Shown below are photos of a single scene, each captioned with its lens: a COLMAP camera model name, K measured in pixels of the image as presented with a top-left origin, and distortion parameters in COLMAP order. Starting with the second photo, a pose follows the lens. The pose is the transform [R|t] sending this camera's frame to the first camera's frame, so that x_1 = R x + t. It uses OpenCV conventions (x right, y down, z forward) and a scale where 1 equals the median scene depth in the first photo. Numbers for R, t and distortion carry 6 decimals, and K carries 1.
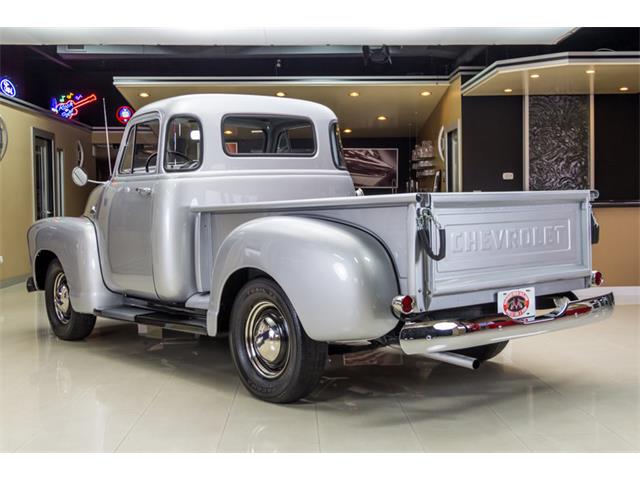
lens RADIAL K [[792.5, 0, 323.7], [0, 792.5, 238.3], [0, 0, 1]] dist [0.019681, -0.017772]
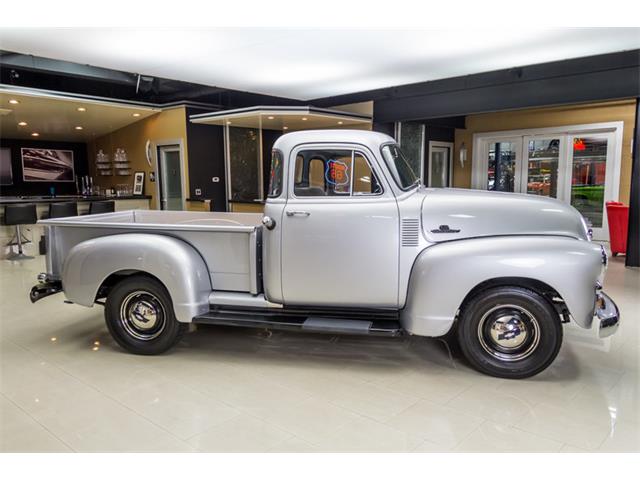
lens RADIAL K [[480.2, 0, 302.7], [0, 480.2, 252.3], [0, 0, 1]] dist [0.103016, 0.000861]
pose [[0.718934, -0.100416, 0.687786, -0.289641], [0.031880, 0.993232, 0.111686, -0.036718], [-0.694346, -0.058368, 0.717270, 0.204968]]
